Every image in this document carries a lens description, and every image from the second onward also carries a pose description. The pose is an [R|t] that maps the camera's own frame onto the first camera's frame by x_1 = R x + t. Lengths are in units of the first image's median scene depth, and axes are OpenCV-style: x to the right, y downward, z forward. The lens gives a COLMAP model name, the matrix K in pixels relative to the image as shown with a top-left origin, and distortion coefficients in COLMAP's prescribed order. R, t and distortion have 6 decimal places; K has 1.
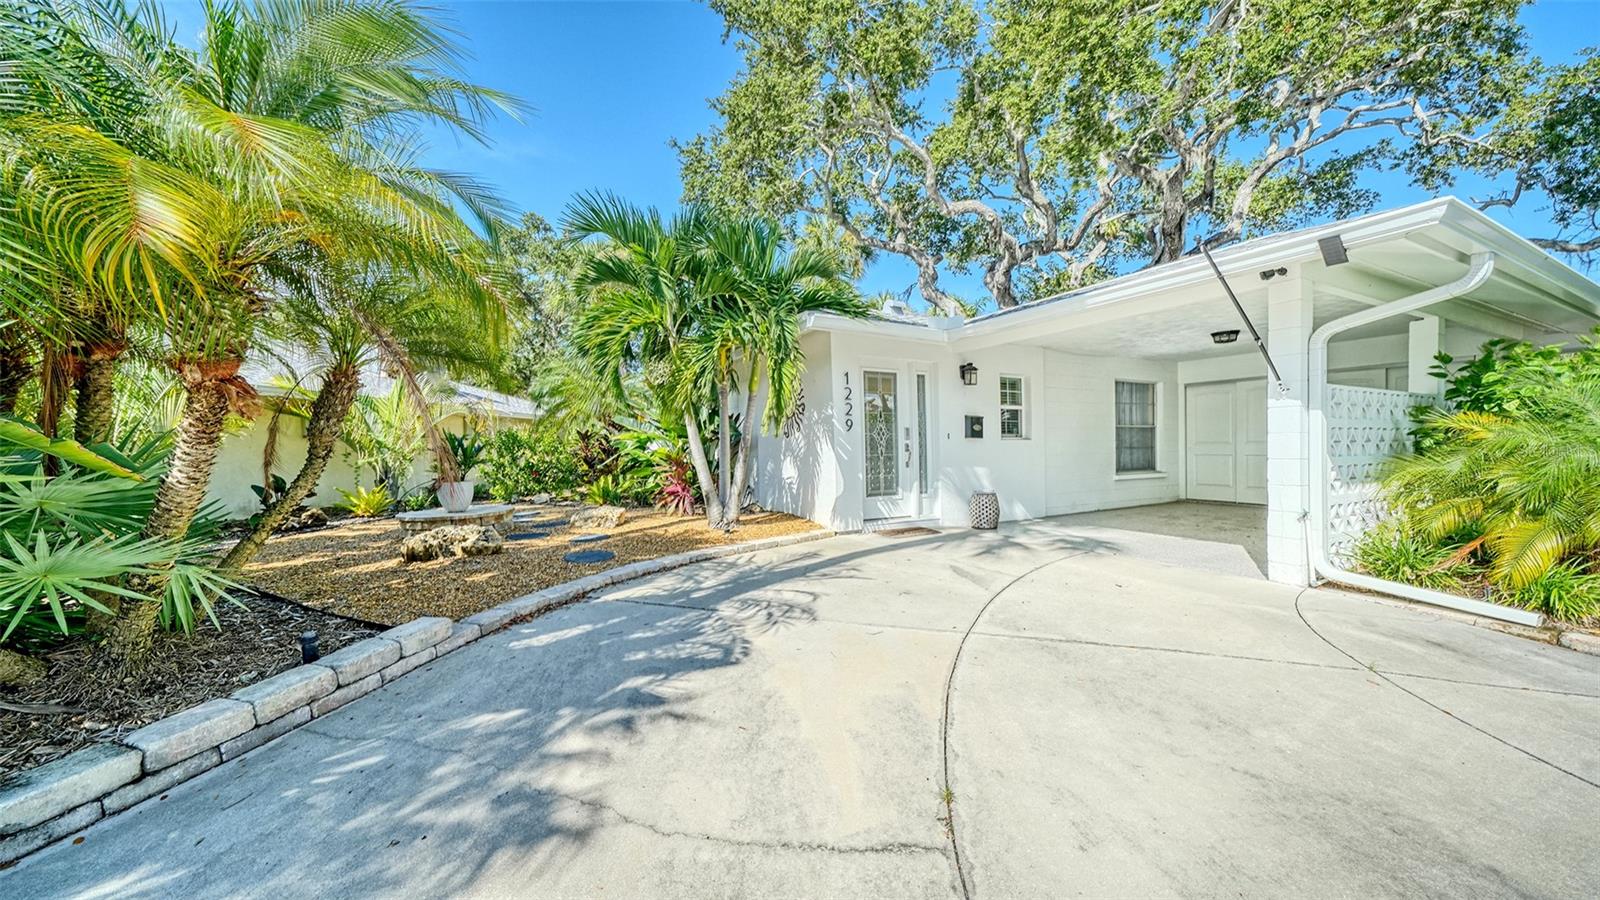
lens RADIAL K [[565.2, 0, 800.0], [0, 565.2, 450.0], [0, 0, 1]] dist [-0.000227, -0.000012]
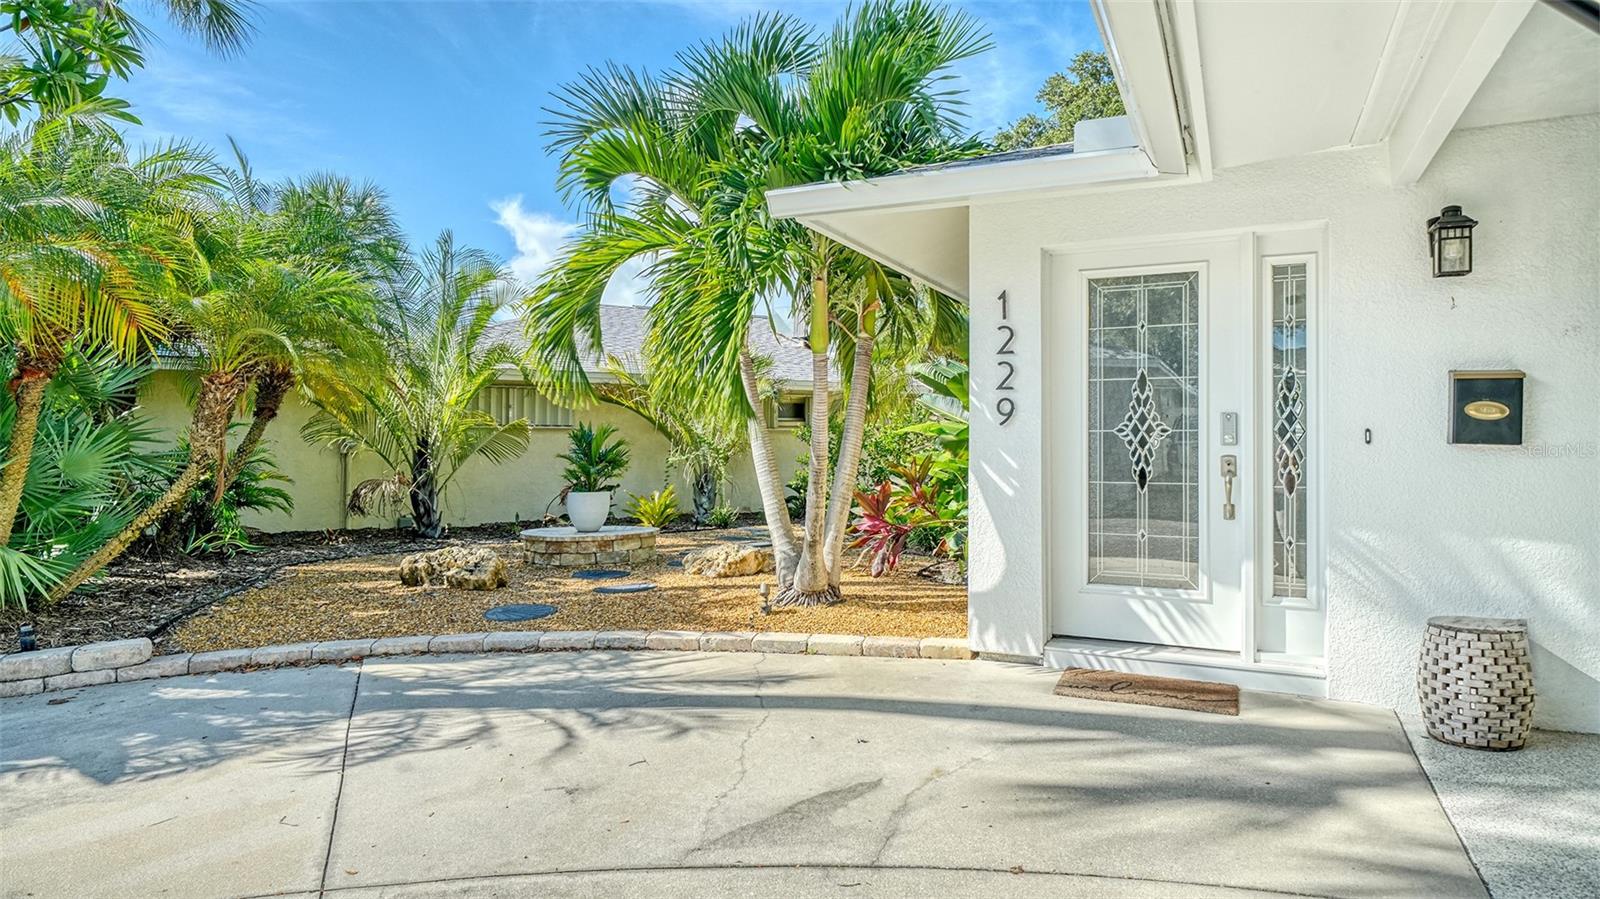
lens RADIAL K [[964.6, 0, 800.0], [0, 964.6, 449.5], [0, 0, 1]] dist [0.001530, 0.001211]
pose [[0.585565, 0.020423, -0.810368, 0.550374], [-0.007186, 0.999774, 0.020004, -0.026885], [0.810594, -0.005890, 0.585579, 0.404627]]
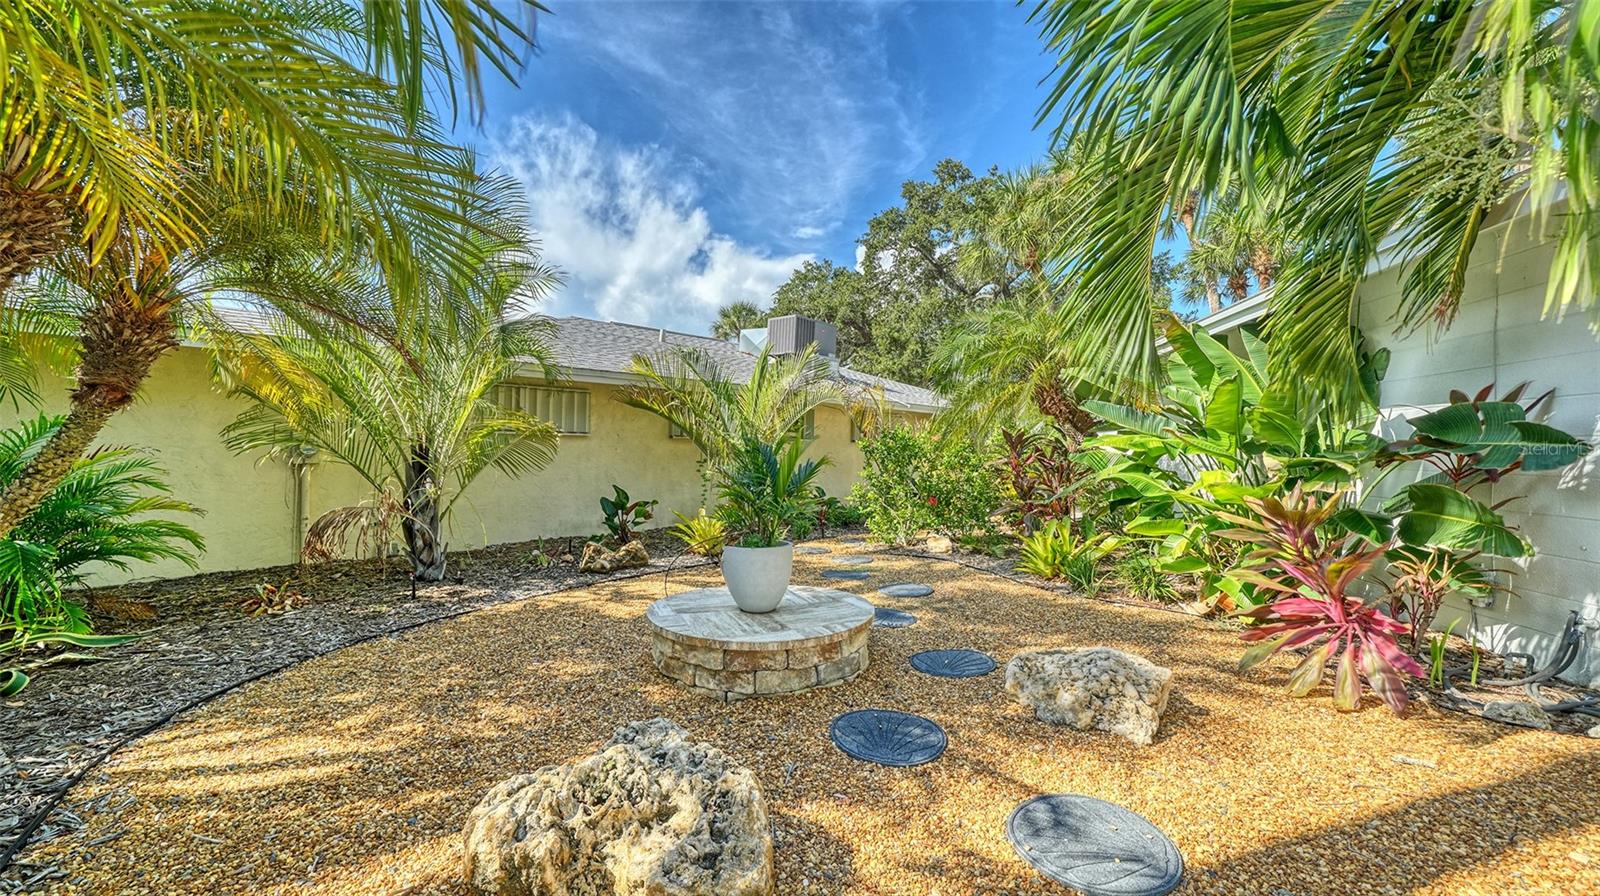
lens RADIAL K [[588.5, 0, 767.8], [0, 588.5, 470.6], [0, 0, 1]] dist [0.013789, 0.000036]
pose [[0.746984, 0.050080, -0.662953, -0.249713], [-0.023881, 0.998537, 0.048522, -0.024559], [0.664412, -0.020413, 0.747087, 0.563317]]
